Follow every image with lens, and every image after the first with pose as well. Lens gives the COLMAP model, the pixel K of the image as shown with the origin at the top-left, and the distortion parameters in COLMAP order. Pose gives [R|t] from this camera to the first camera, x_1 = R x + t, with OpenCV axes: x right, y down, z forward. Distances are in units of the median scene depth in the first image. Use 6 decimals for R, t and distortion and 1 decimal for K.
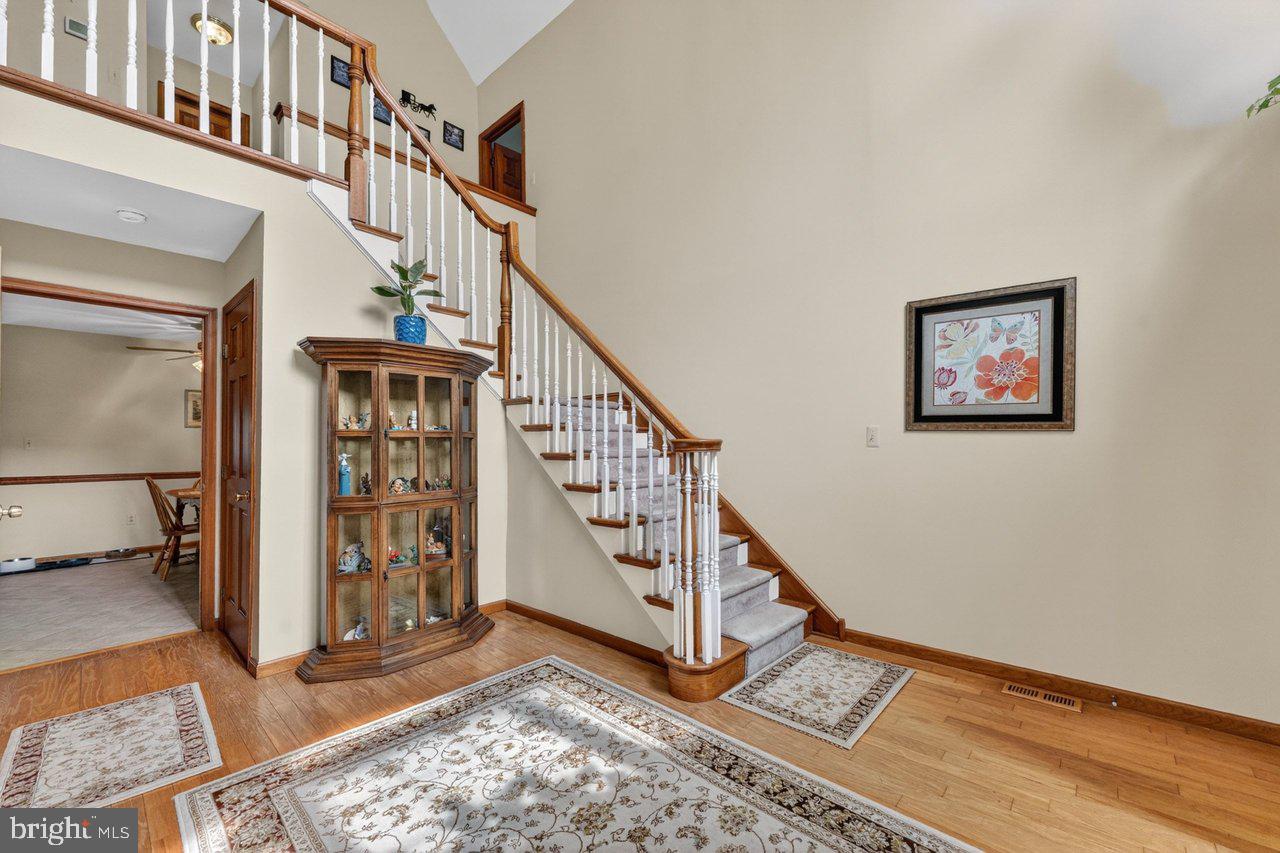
lens RADIAL K [[518.9, 0, 635.3], [0, 518.9, 428.8], [0, 0, 1]] dist [-0.000521, -0.000073]
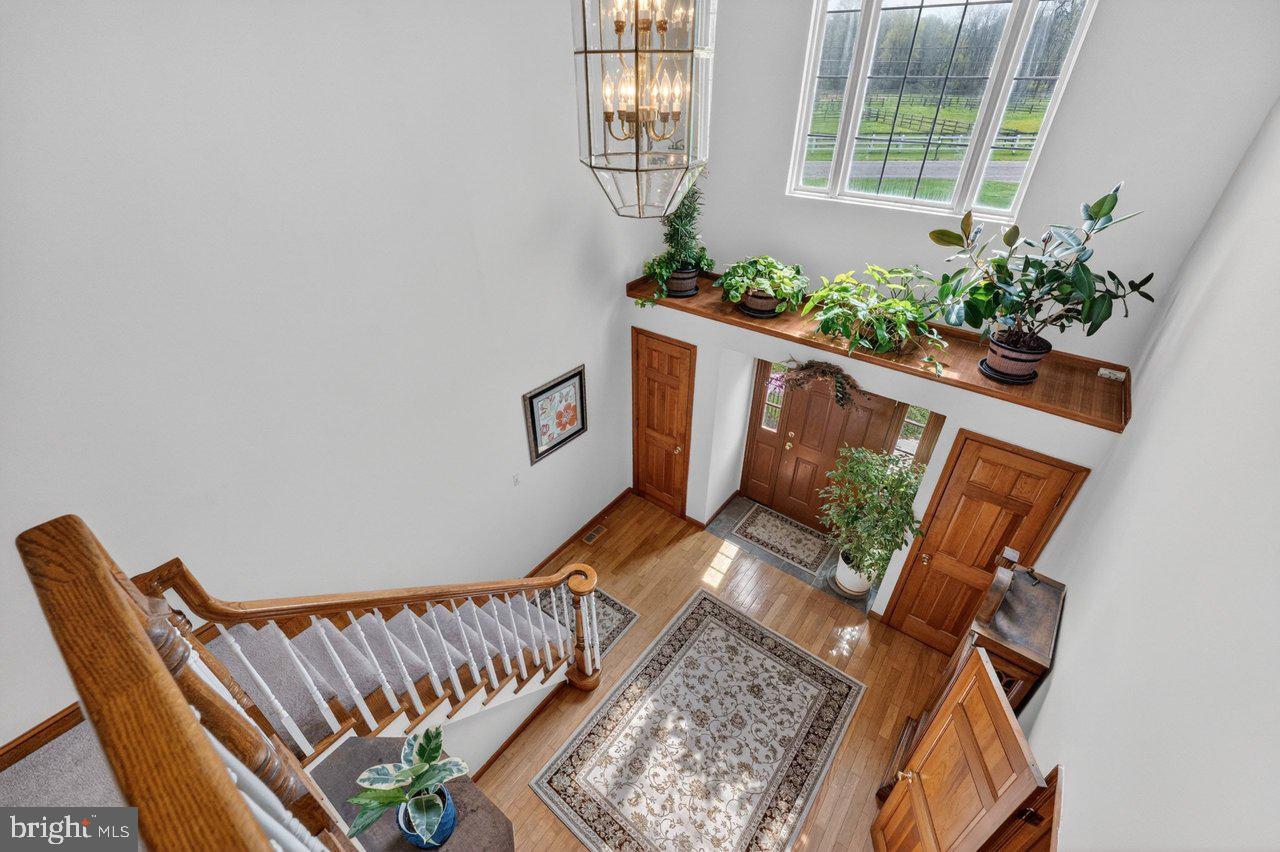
lens RADIAL K [[520.3, 0, 642.2], [0, 520.3, 407.1], [0, 0, 1]] dist [-0.000268, -0.000070]
pose [[-0.089701, -0.524211, 0.846851, -0.858182], [-0.032168, 0.851360, 0.523594, -1.121610], [-0.995449, 0.019725, -0.093231, 0.918570]]
